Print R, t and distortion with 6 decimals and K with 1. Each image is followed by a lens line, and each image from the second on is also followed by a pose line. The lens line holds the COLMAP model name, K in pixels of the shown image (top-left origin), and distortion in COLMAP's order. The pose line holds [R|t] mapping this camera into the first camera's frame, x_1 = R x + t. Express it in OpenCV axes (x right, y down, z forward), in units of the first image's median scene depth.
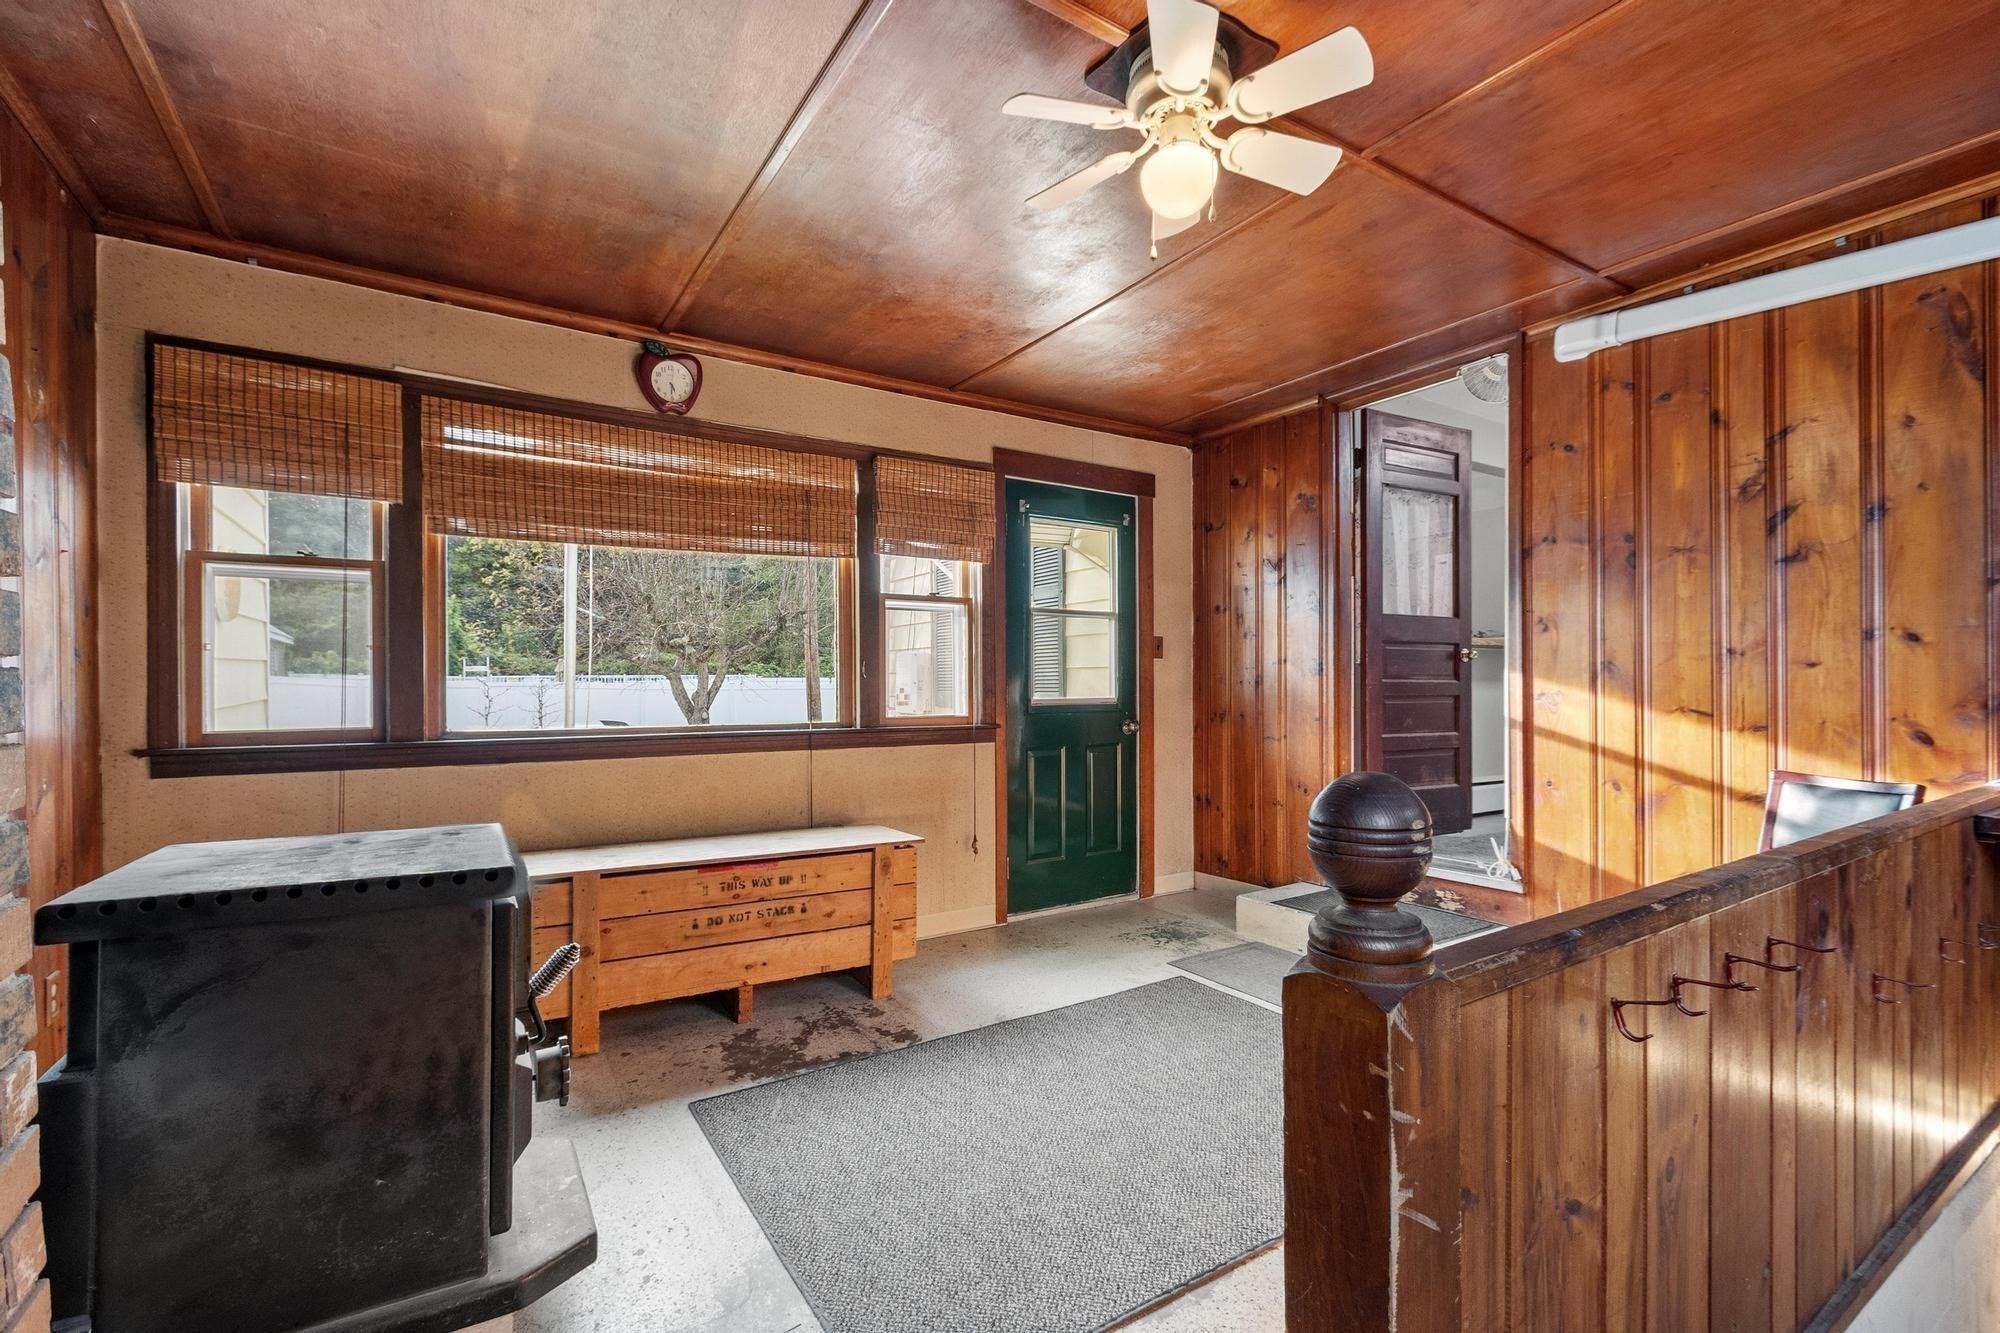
lens RADIAL K [[885.5, 0, 987.3], [0, 885.5, 680.9], [0, 0, 1]] dist [-0.001191, -0.000852]
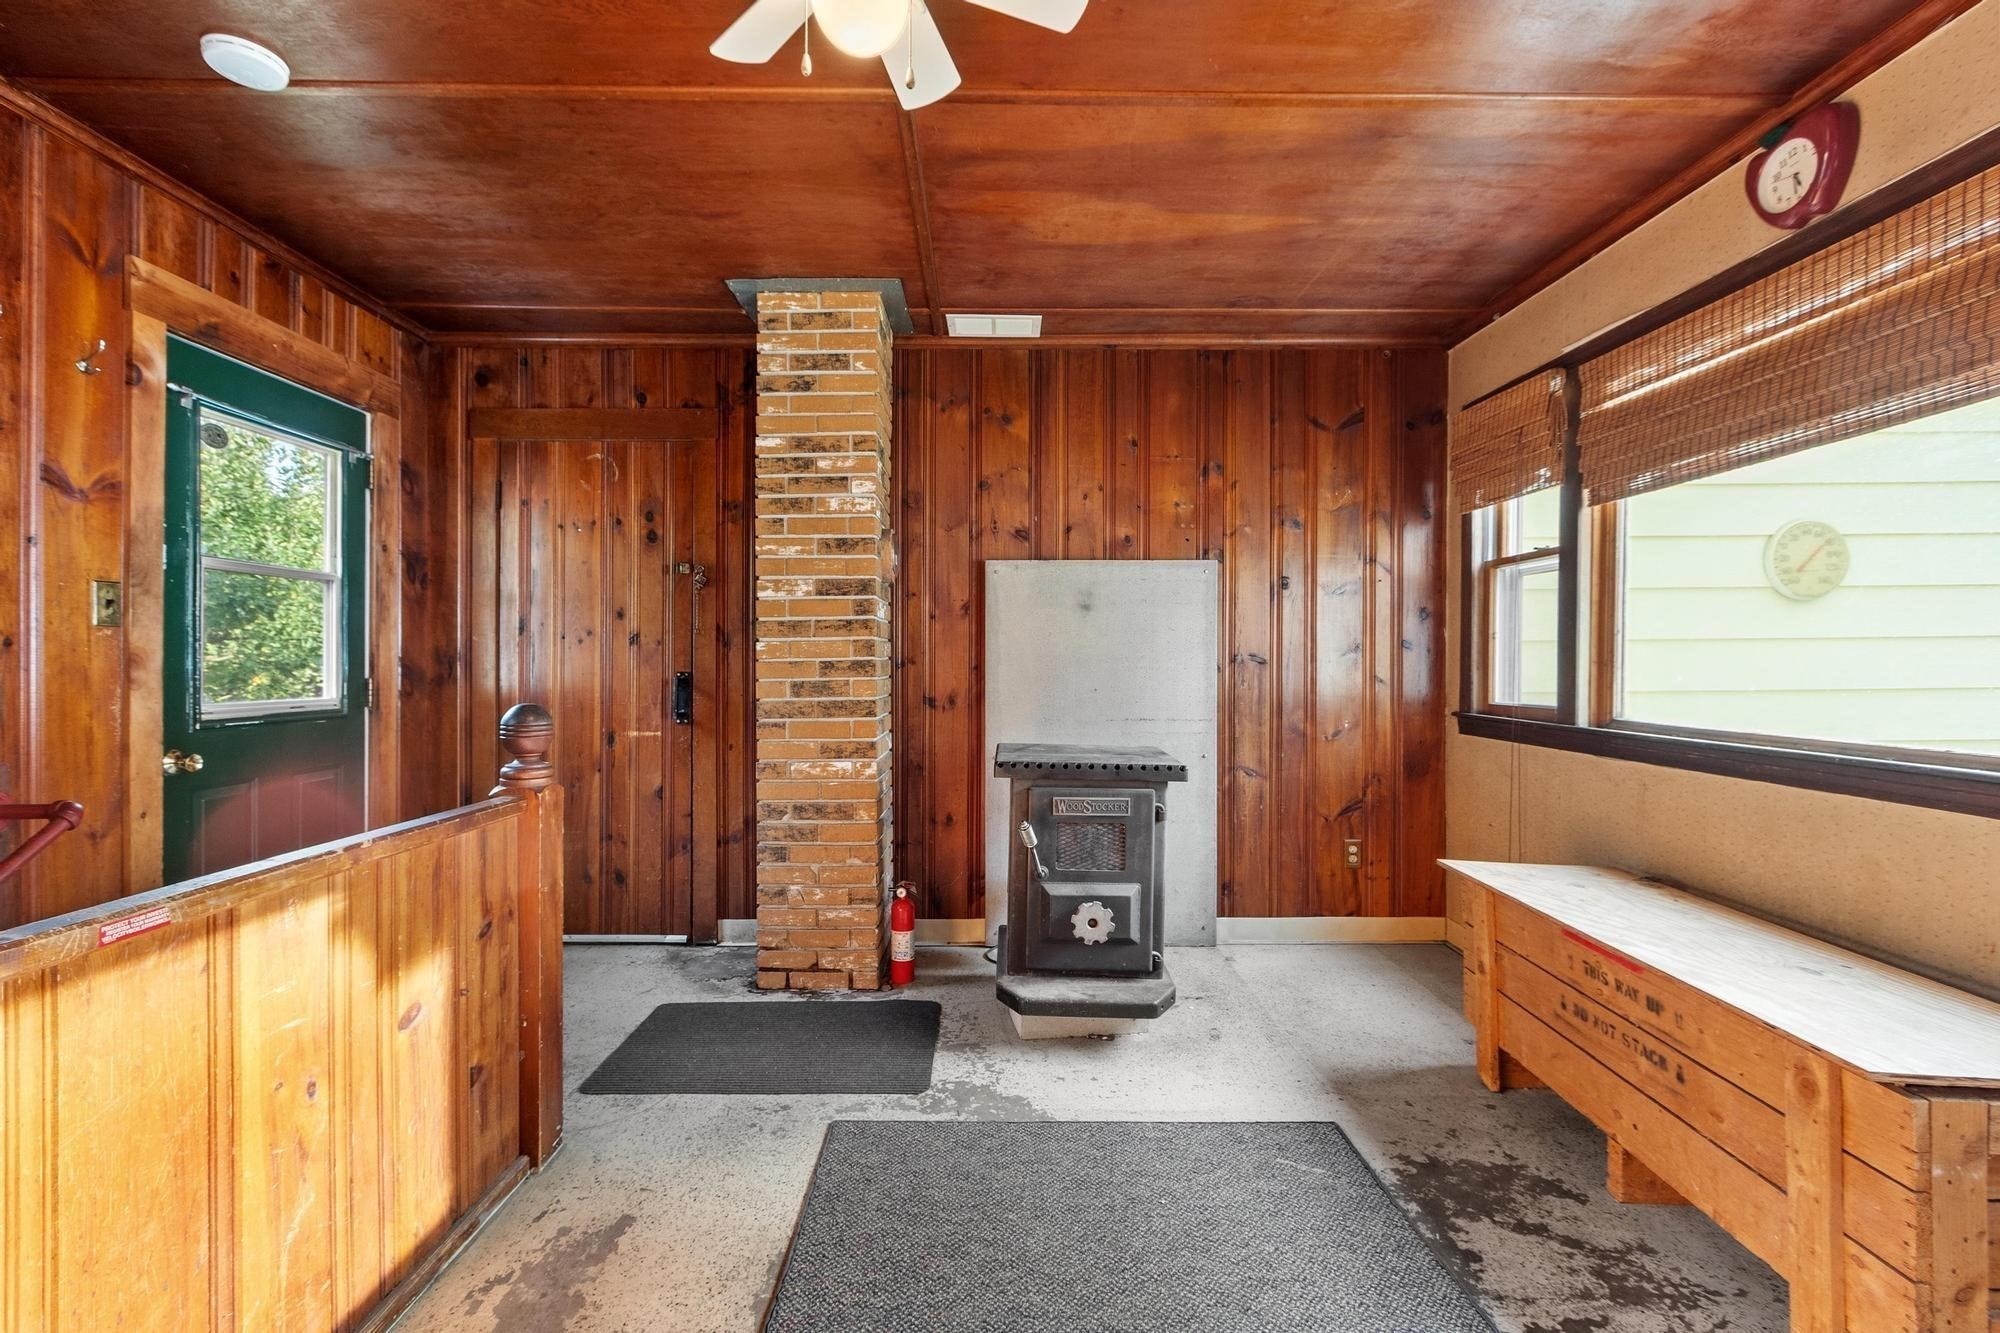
lens RADIAL K [[885.5, 0, 990.2], [0, 885.5, 662.5], [0, 0, 1]] dist [-0.001191, -0.000852]
pose [[-0.545858, 0.002764, -0.837873, 0.532034], [0.002889, 0.999995, 0.001417, -0.003747], [0.837873, -0.001648, -0.545863, 1.015010]]
